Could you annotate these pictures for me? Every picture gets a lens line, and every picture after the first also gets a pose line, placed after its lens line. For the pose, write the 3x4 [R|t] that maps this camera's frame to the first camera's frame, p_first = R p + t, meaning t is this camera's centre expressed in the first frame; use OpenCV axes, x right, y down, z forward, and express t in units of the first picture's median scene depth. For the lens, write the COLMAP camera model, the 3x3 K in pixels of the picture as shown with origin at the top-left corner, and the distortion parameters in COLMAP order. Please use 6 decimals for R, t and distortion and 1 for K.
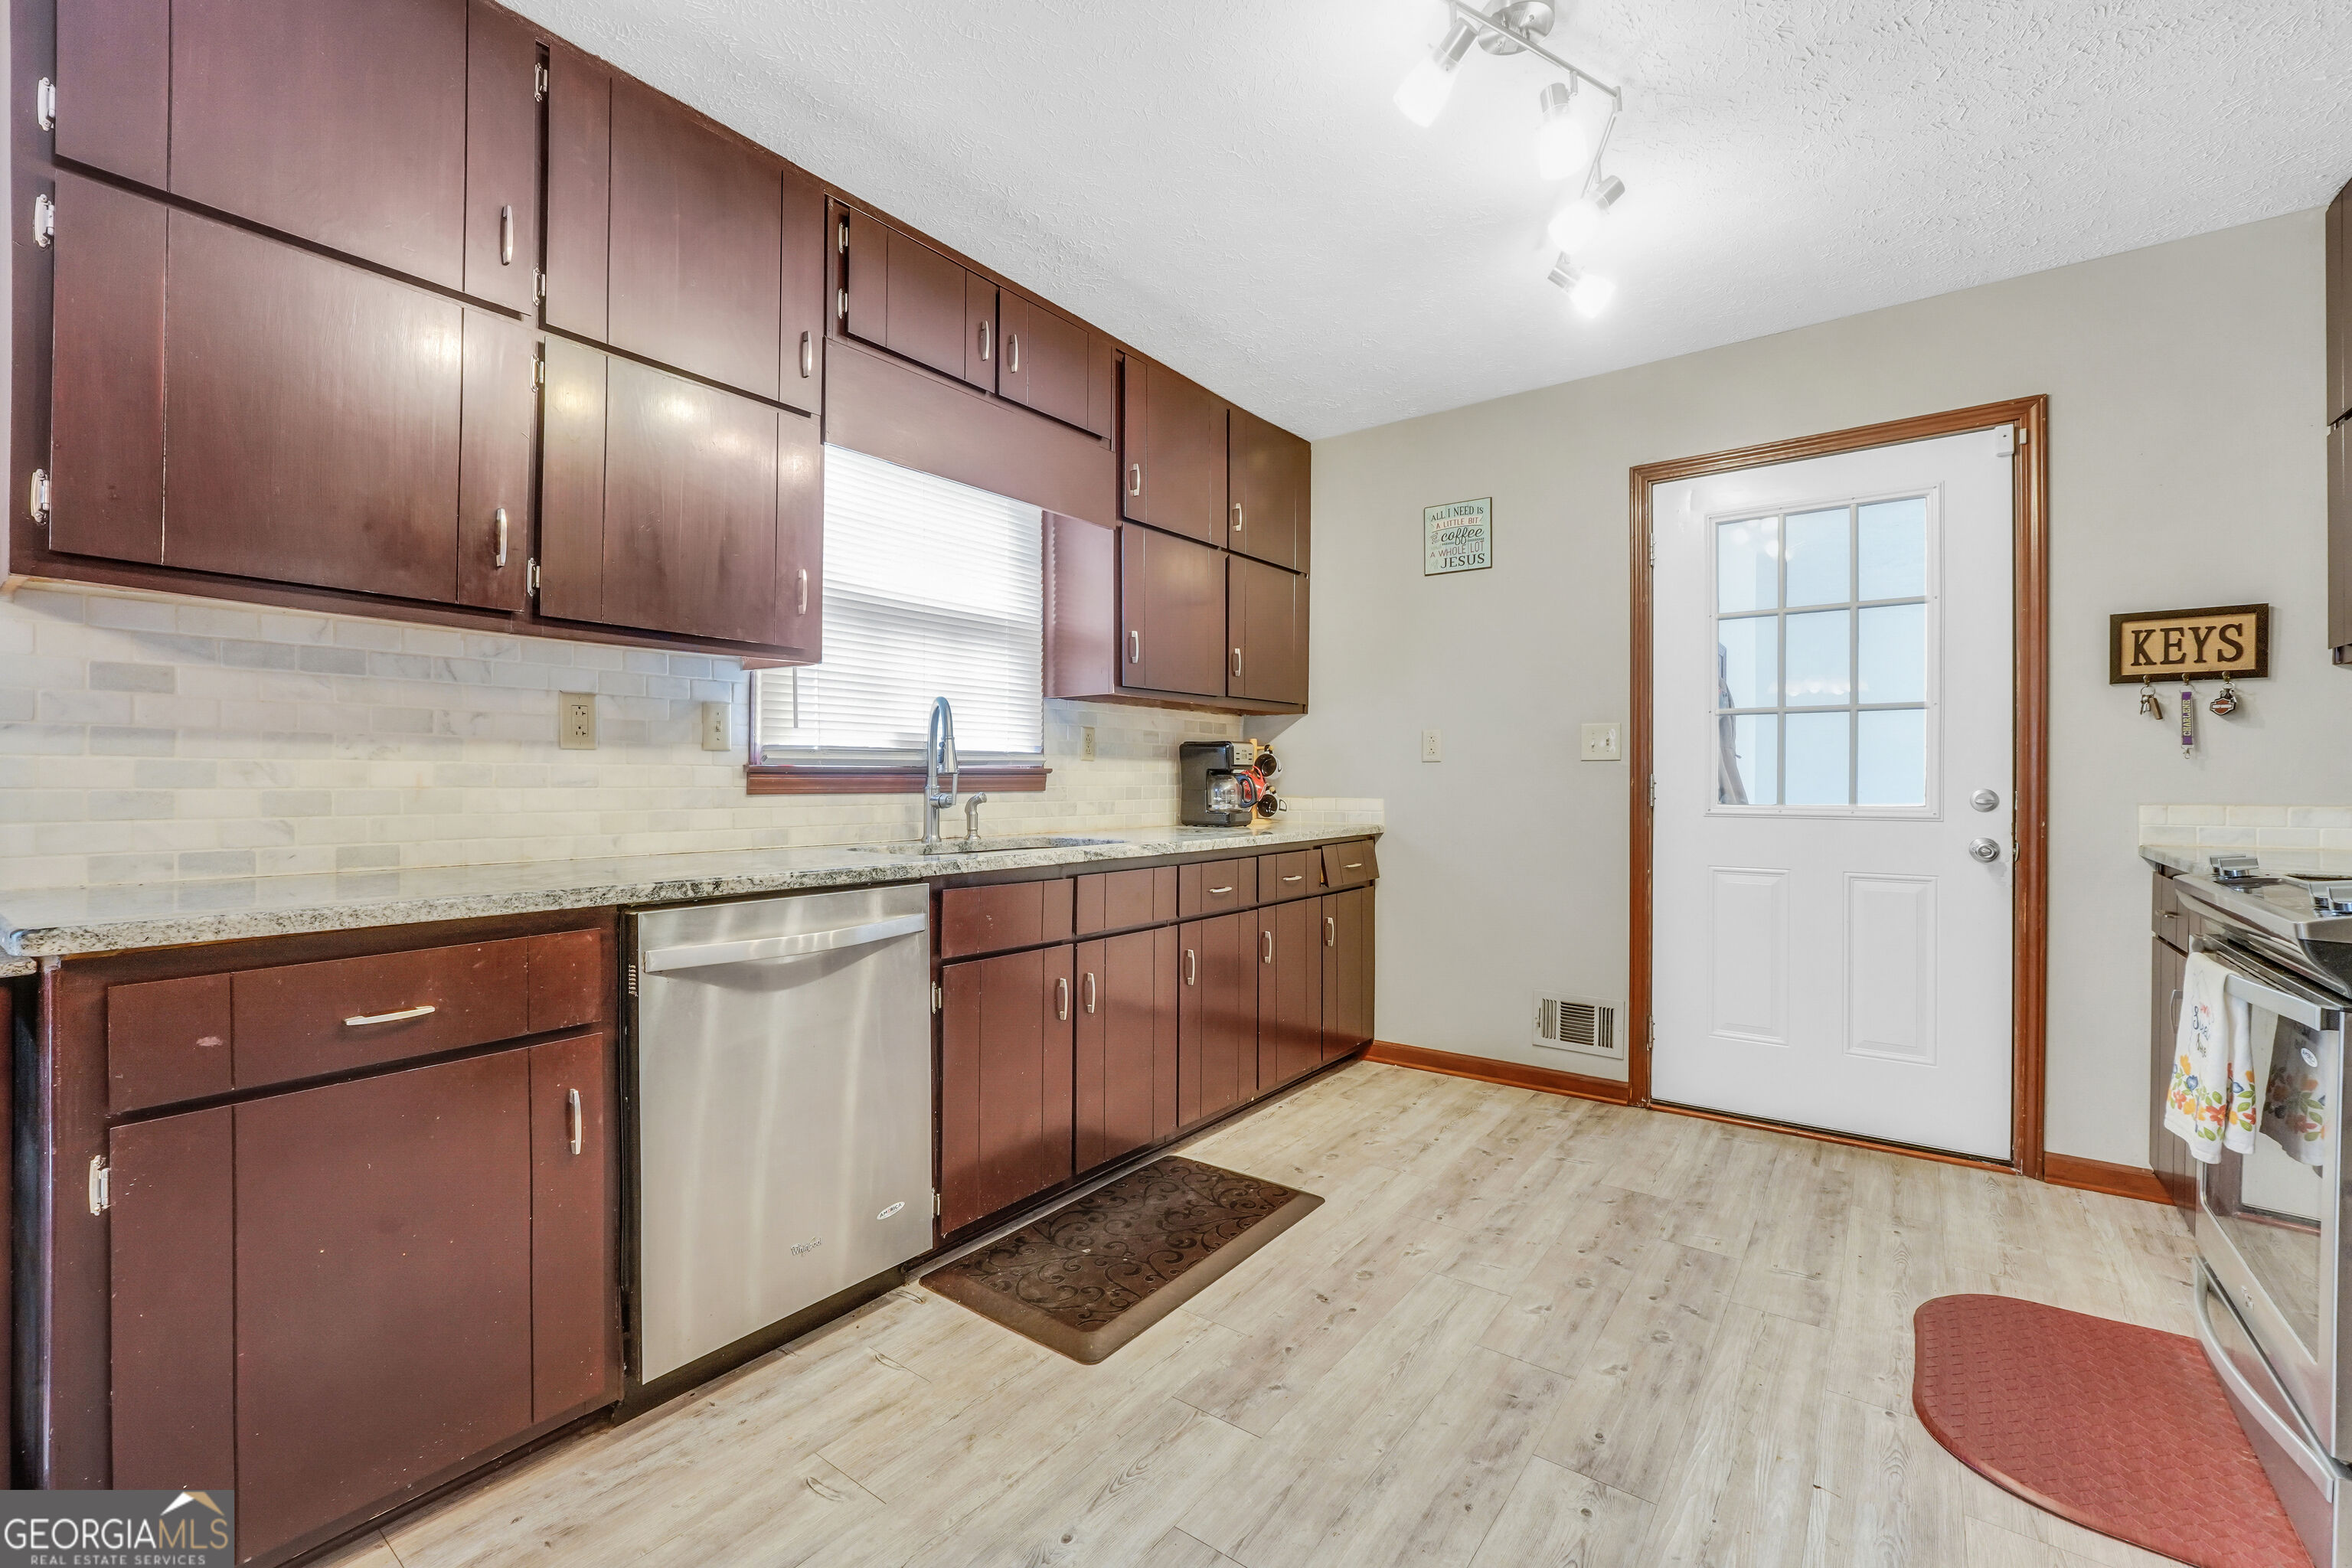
lens RADIAL K [[990.6, 0, 1168.0], [0, 990.6, 783.7], [0, 0, 1]] dist [-0.023117, 0.007998]
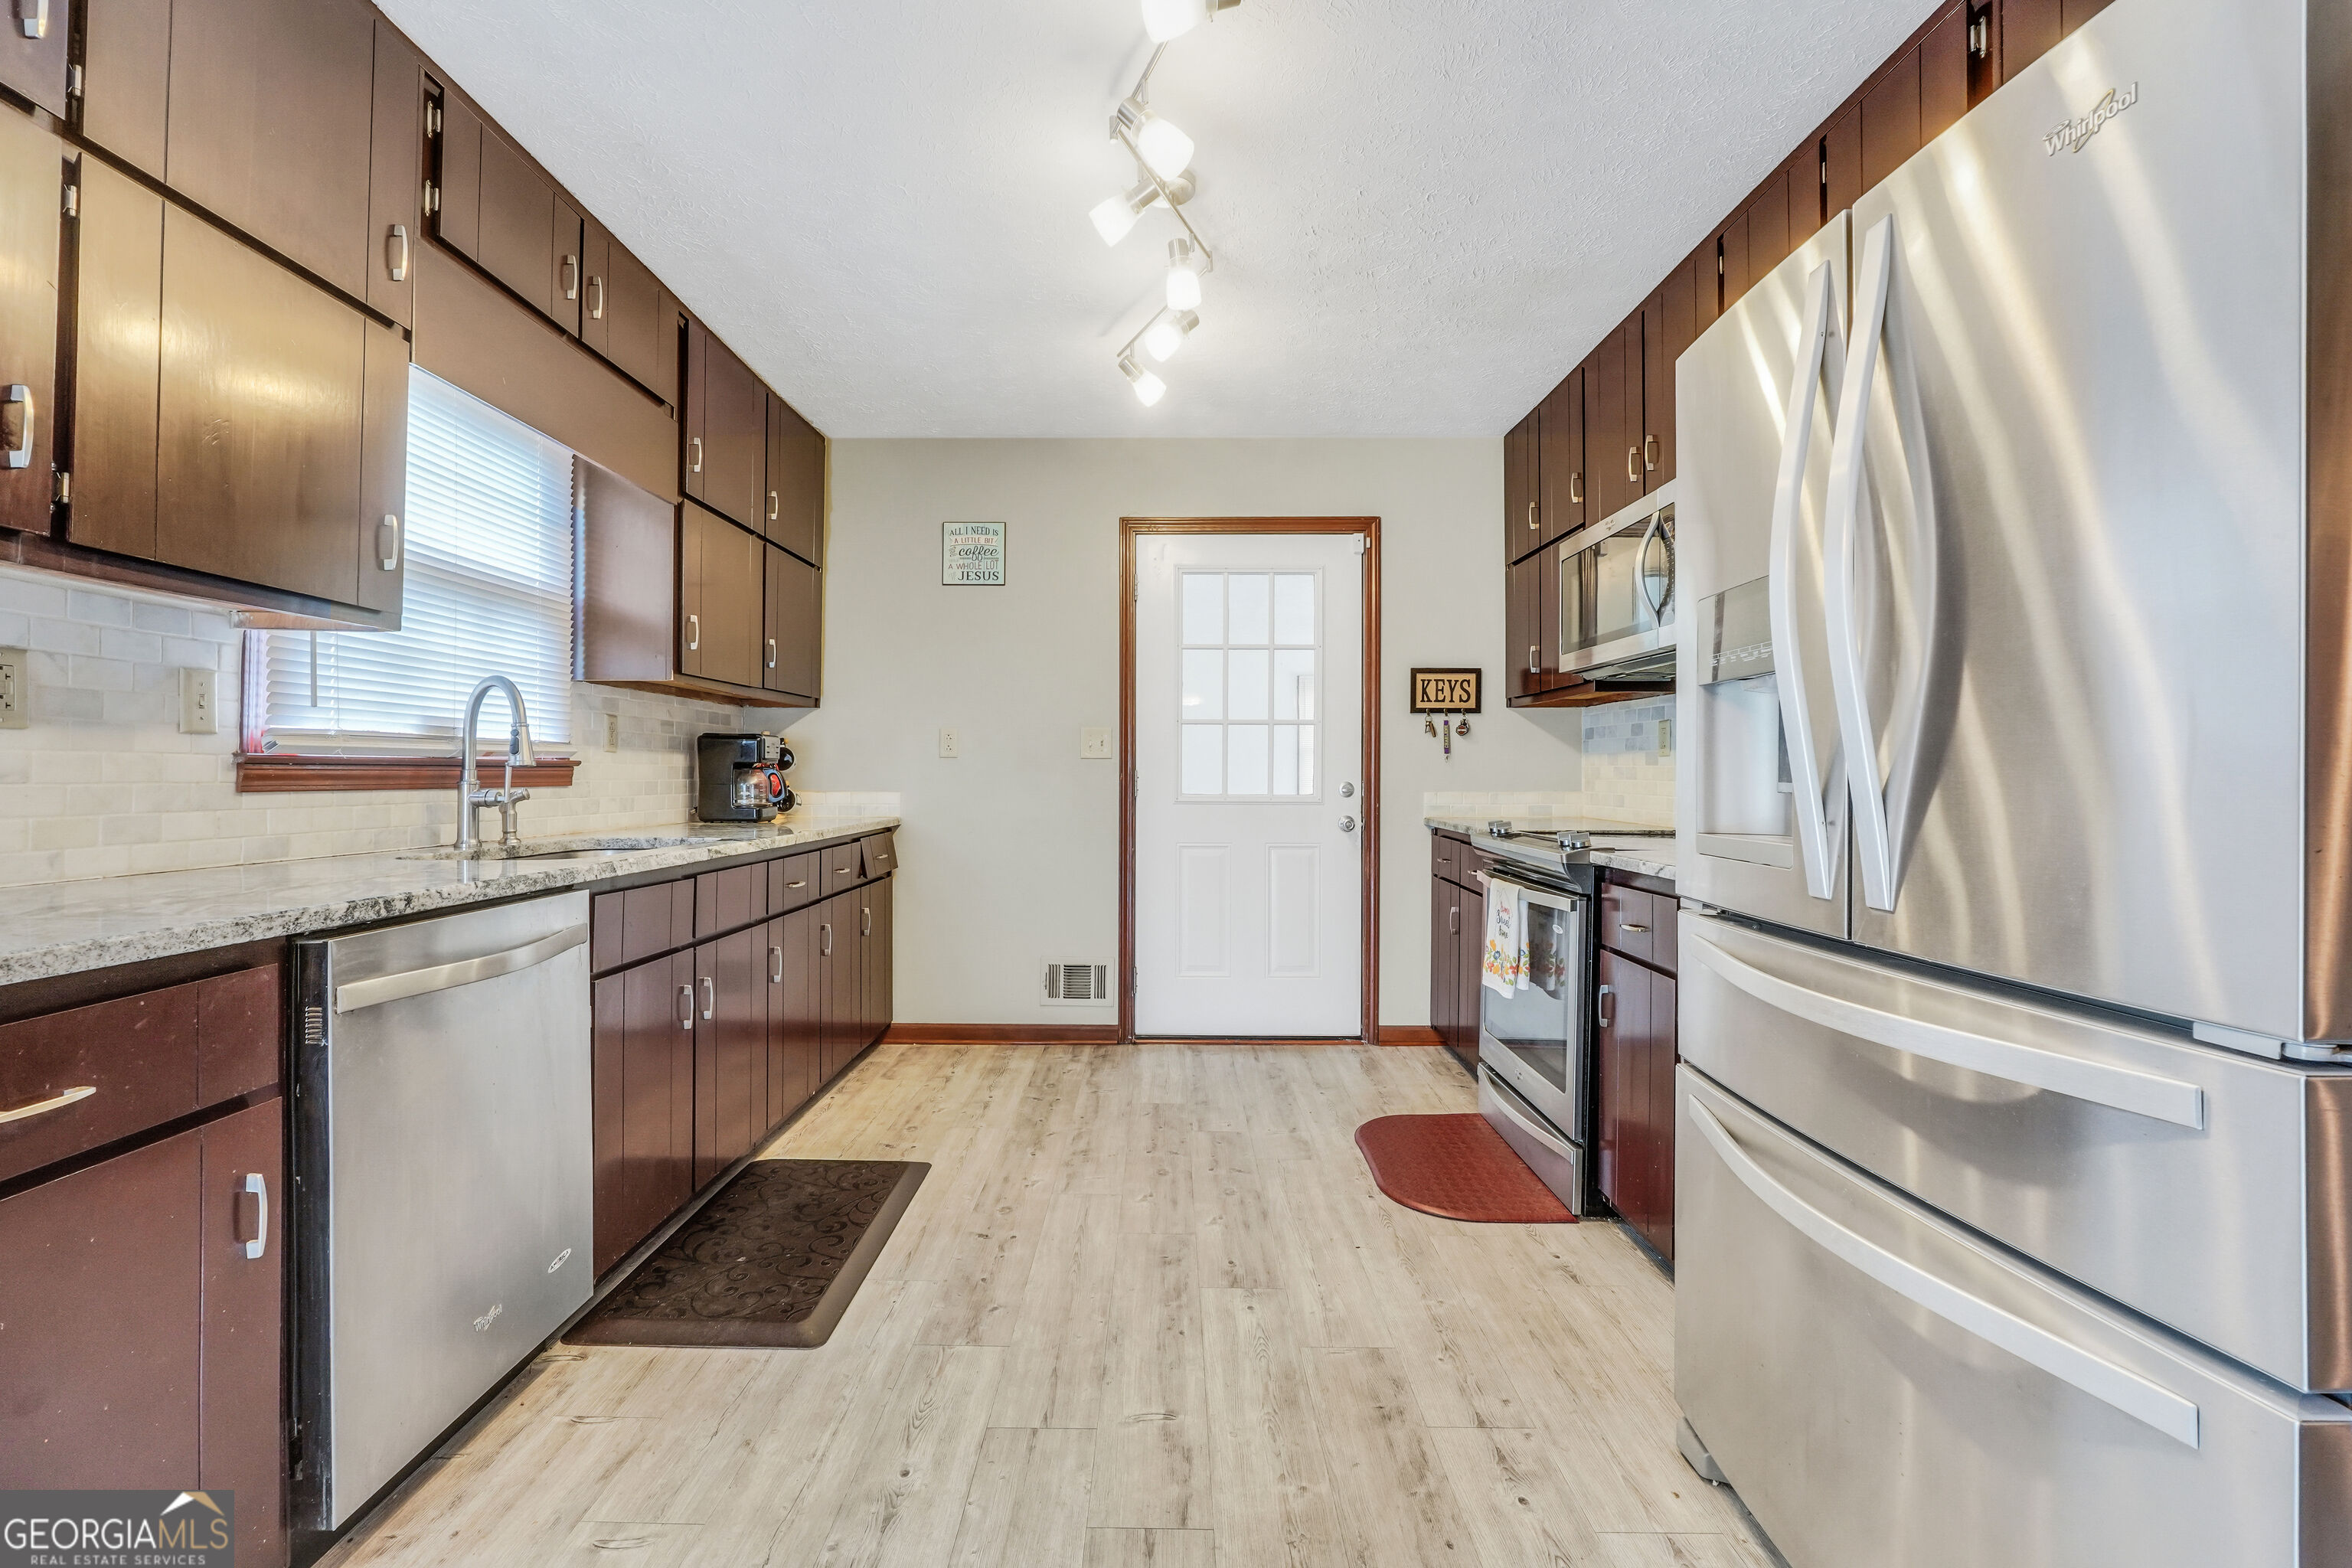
lens RADIAL K [[1002.3, 0, 1170.1], [0, 1002.3, 772.0], [0, 0, 1]] dist [-0.027871, 0.008283]
pose [[0.800344, 0.003647, 0.599530, -0.284637], [-0.000512, 0.999985, -0.005400, -0.000956], [-0.599541, 0.004015, 0.800334, -0.031401]]
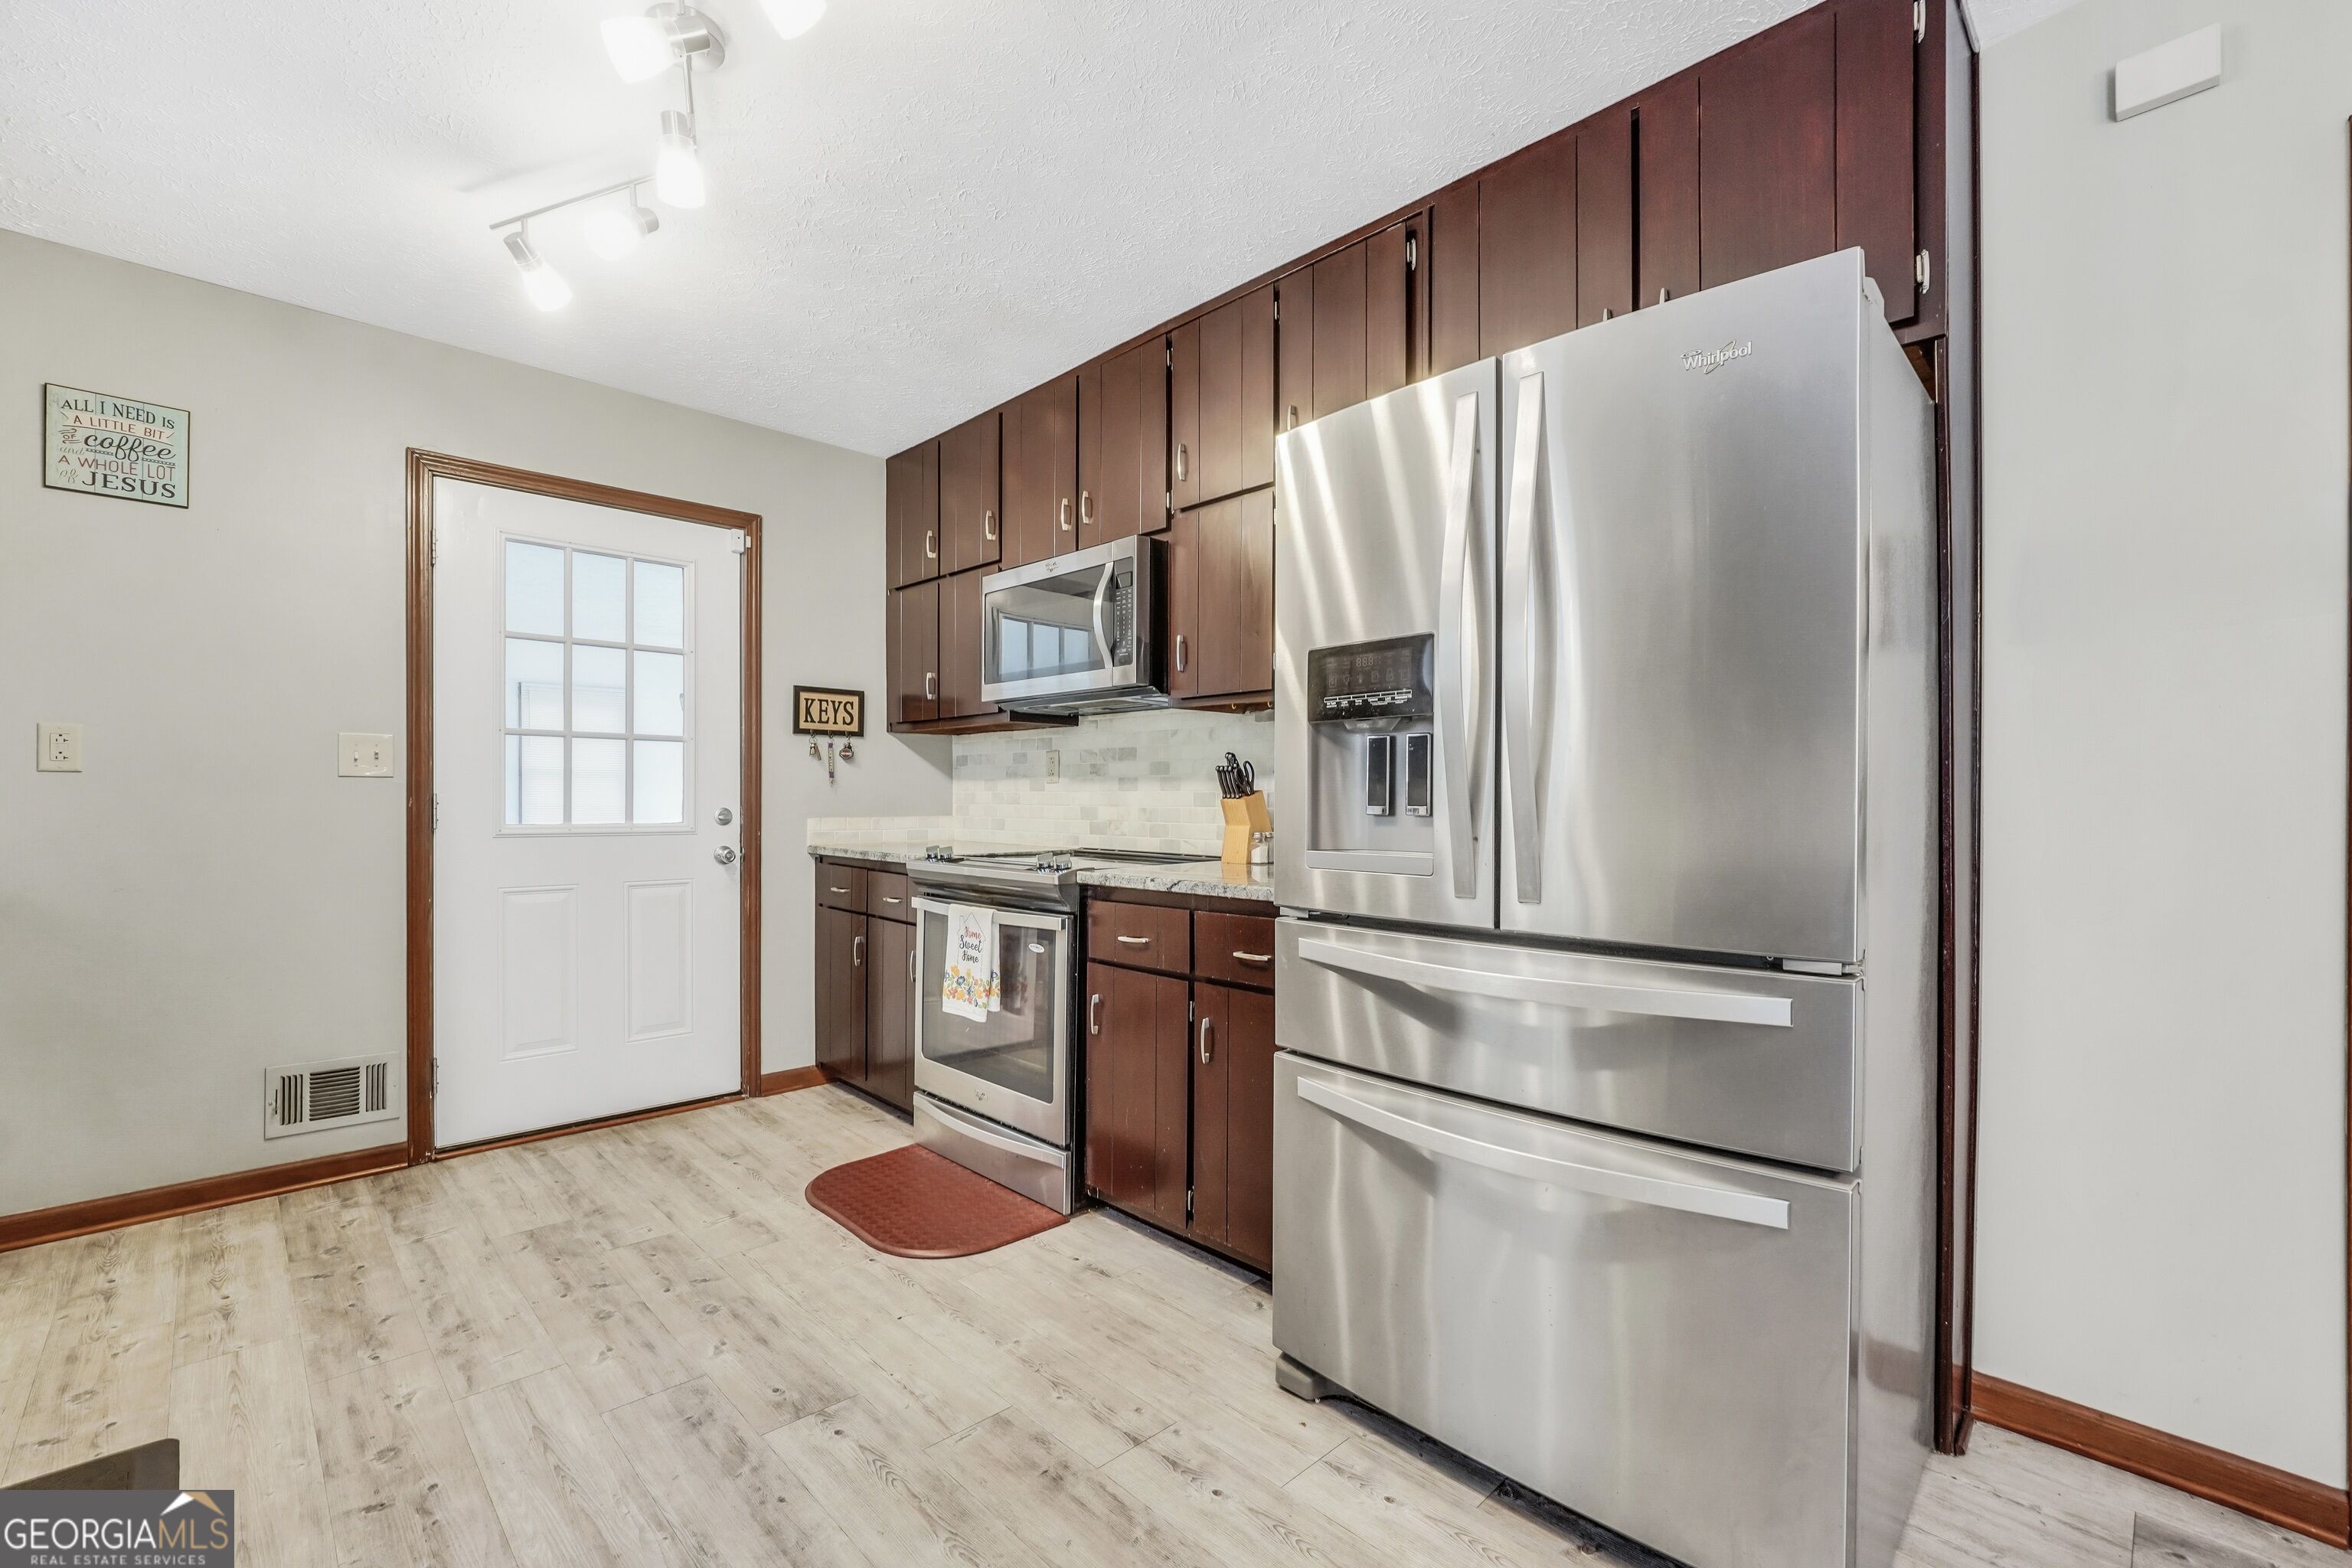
lens RADIAL K [[976.1, 0, 1162.2], [0, 976.1, 806.0], [0, 0, 1]] dist [-0.026166, 0.007950]
pose [[0.159666, -0.004187, 0.987162, -0.359638], [0.000966, 0.999991, 0.004085, -0.001634], [-0.987171, 0.000302, 0.159669, 0.246705]]
